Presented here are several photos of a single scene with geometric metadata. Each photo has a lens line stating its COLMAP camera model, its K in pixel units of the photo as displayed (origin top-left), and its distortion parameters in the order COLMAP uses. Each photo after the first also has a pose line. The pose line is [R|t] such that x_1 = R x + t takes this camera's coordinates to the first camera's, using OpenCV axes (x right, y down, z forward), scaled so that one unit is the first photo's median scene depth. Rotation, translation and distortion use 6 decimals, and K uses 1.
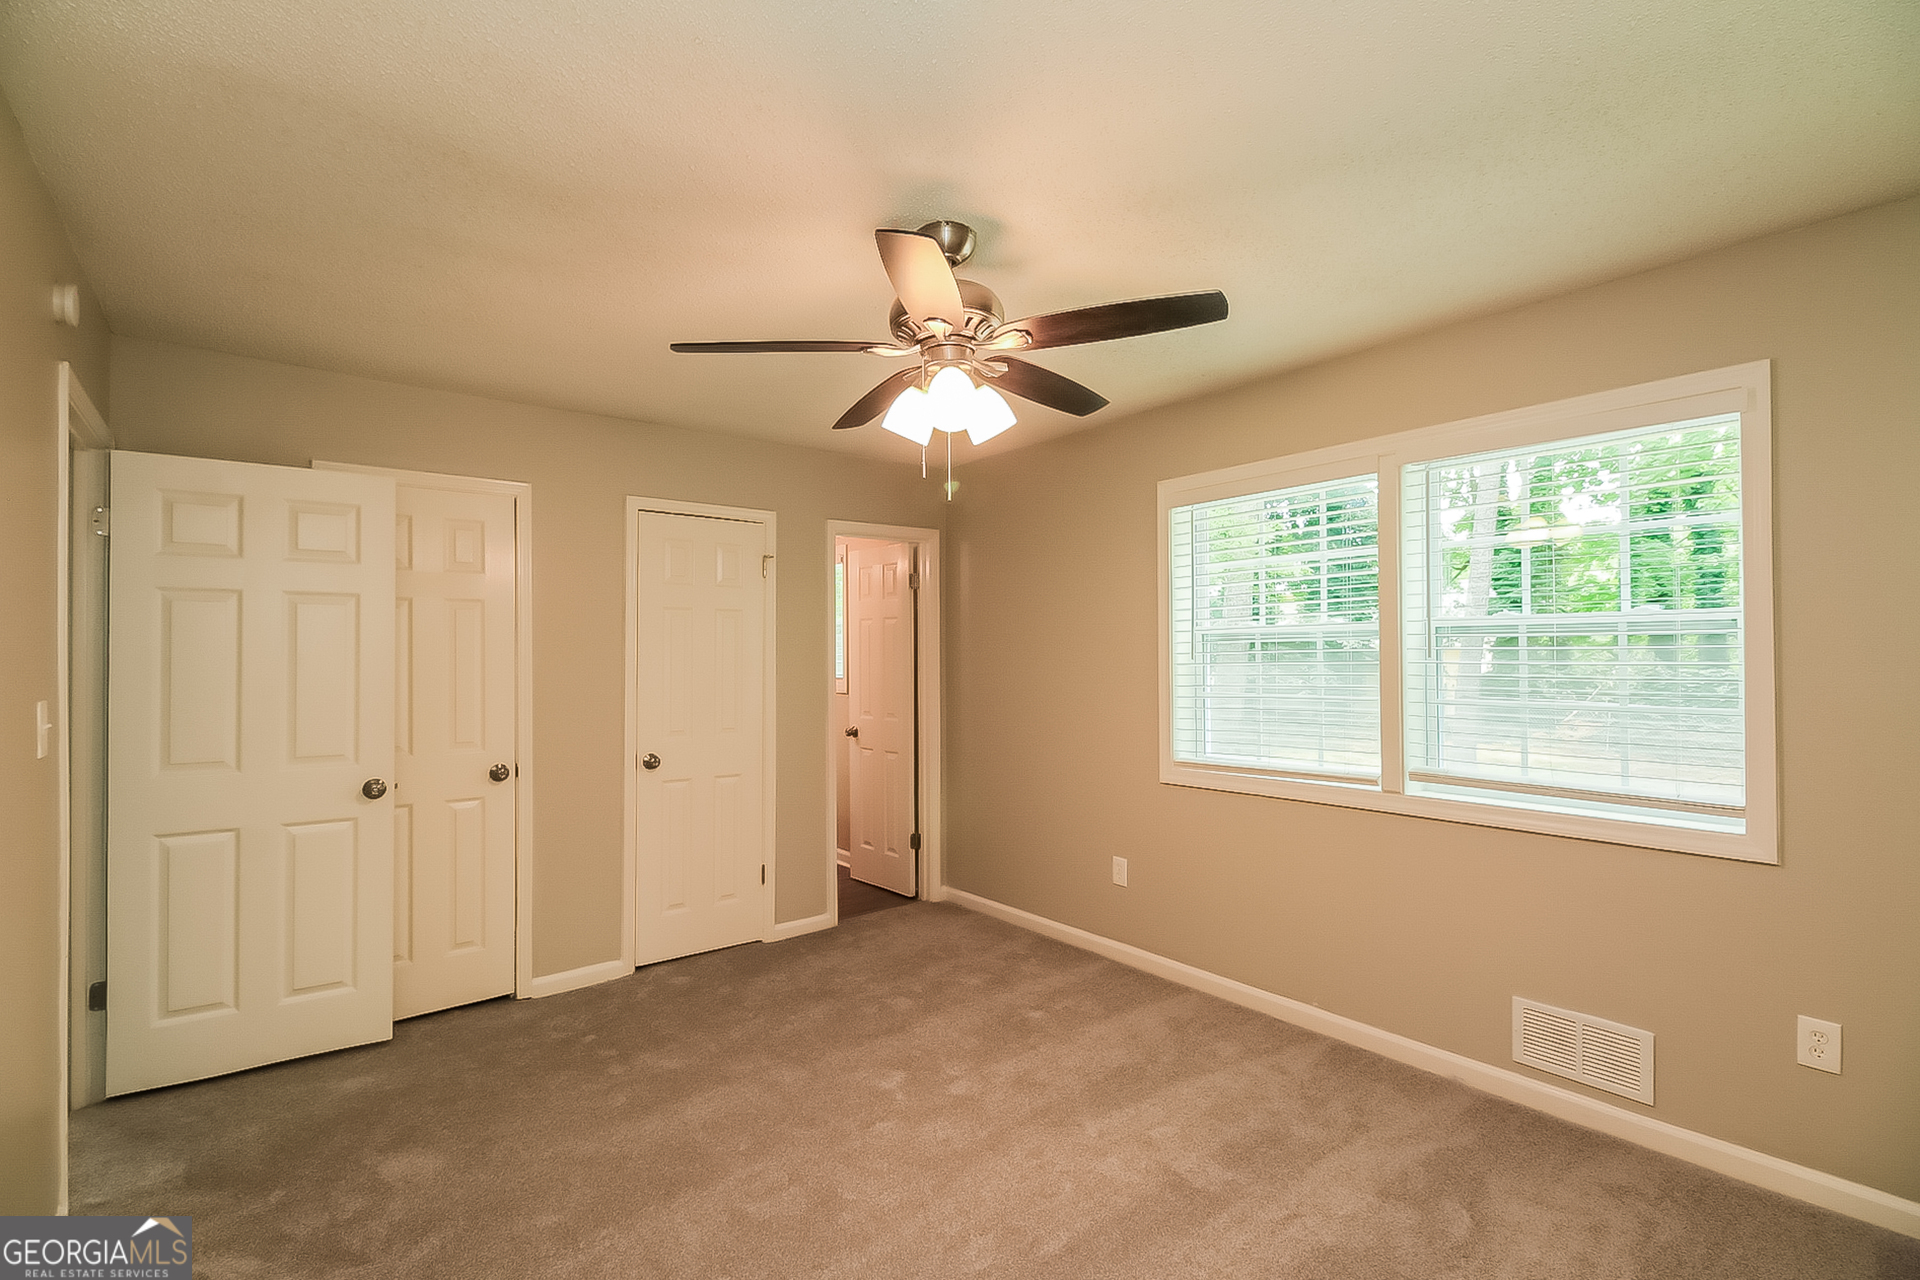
lens RADIAL K [[909.5, 0, 960.0], [0, 909.5, 640.0], [0, 0, 1]] dist [0.000650, -0.000132]
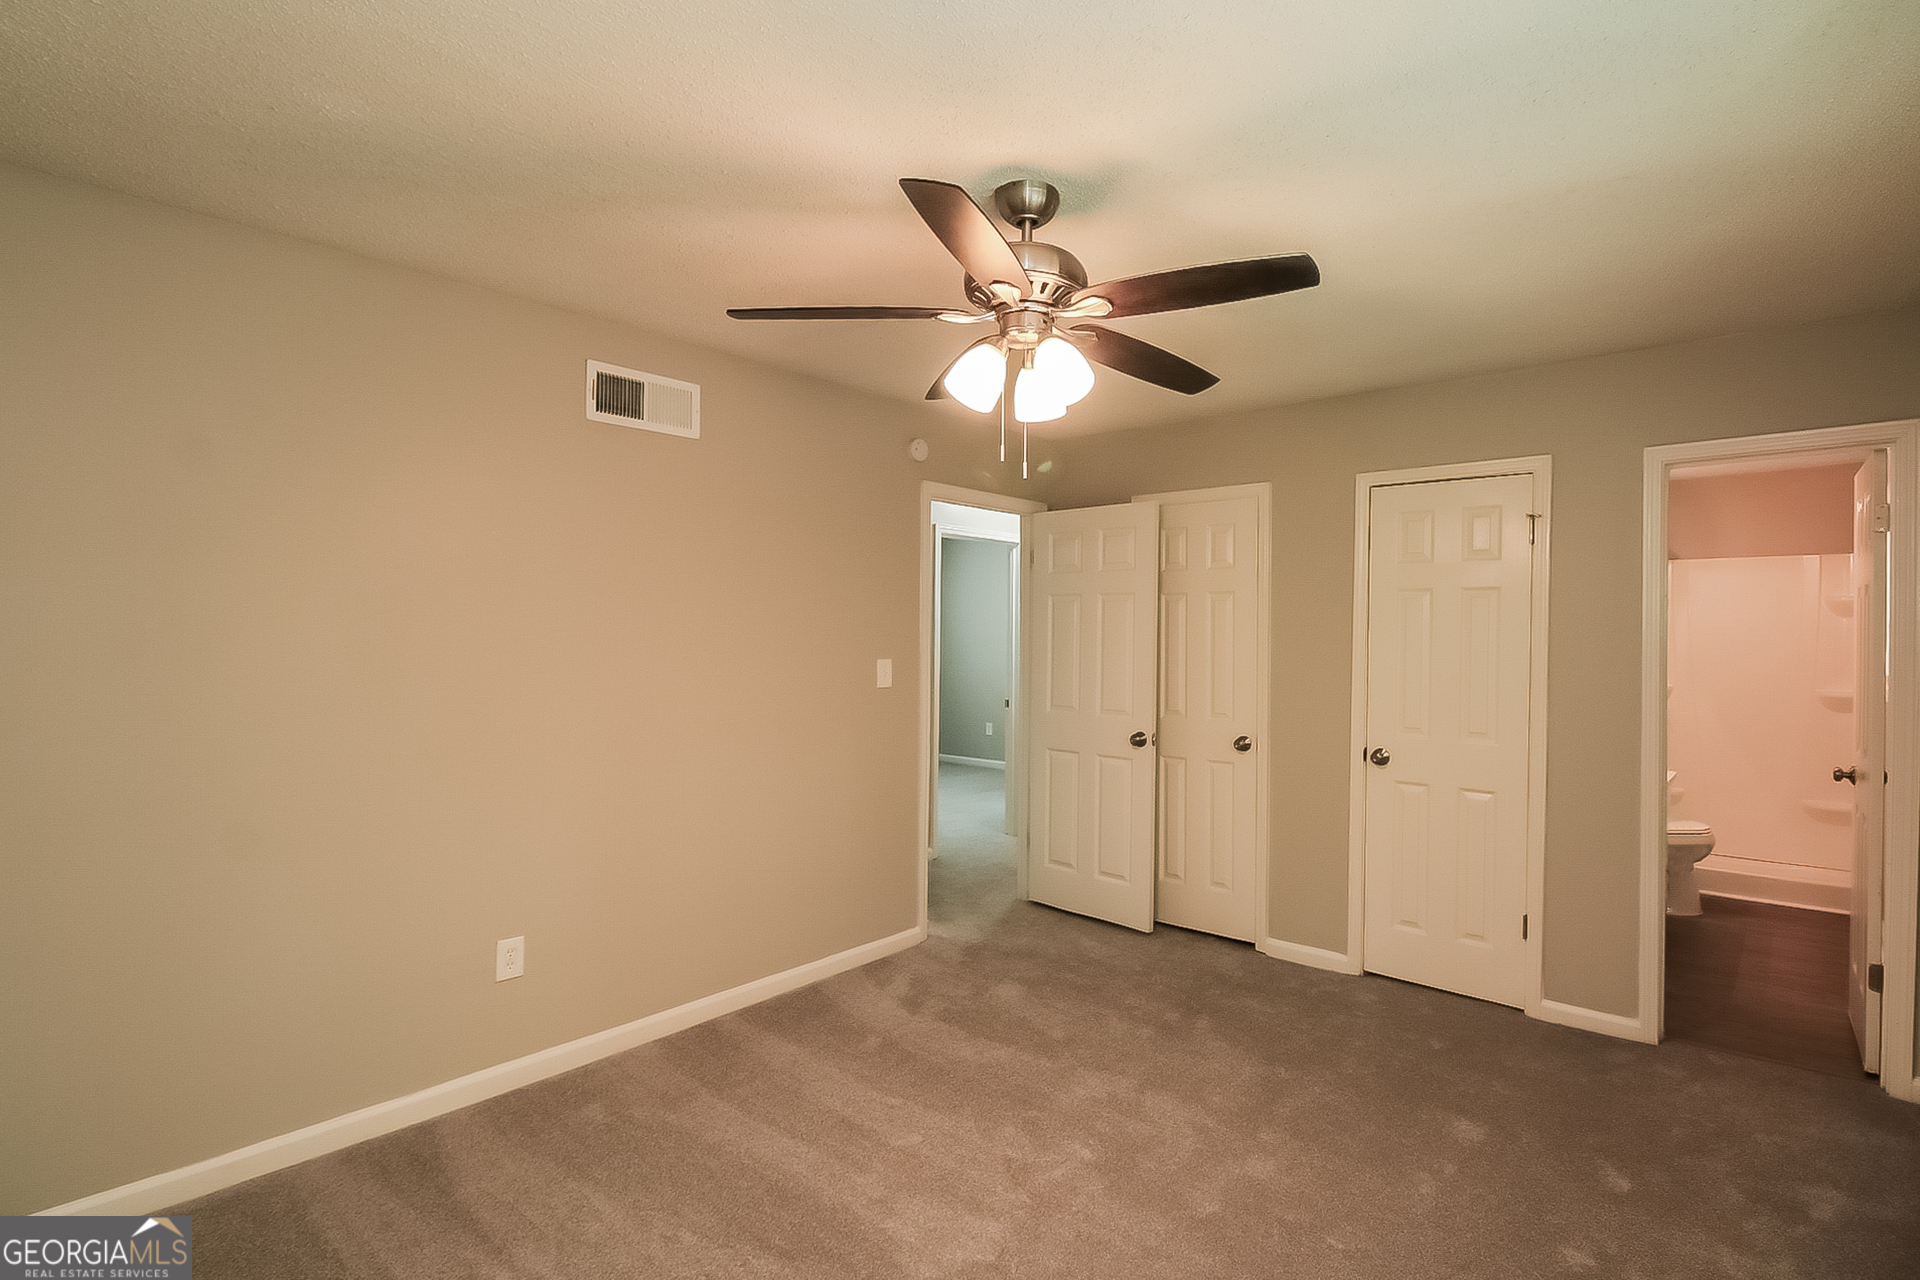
lens RADIAL K [[909.5, 0, 960.0], [0, 909.5, 640.0], [0, 0, 1]] dist [0.000650, -0.000132]
pose [[0.166949, 0.010606, -0.985909, 0.507338], [0.005495, 0.999917, 0.011687, 0.001276], [0.985950, -0.007369, 0.166876, 0.431141]]
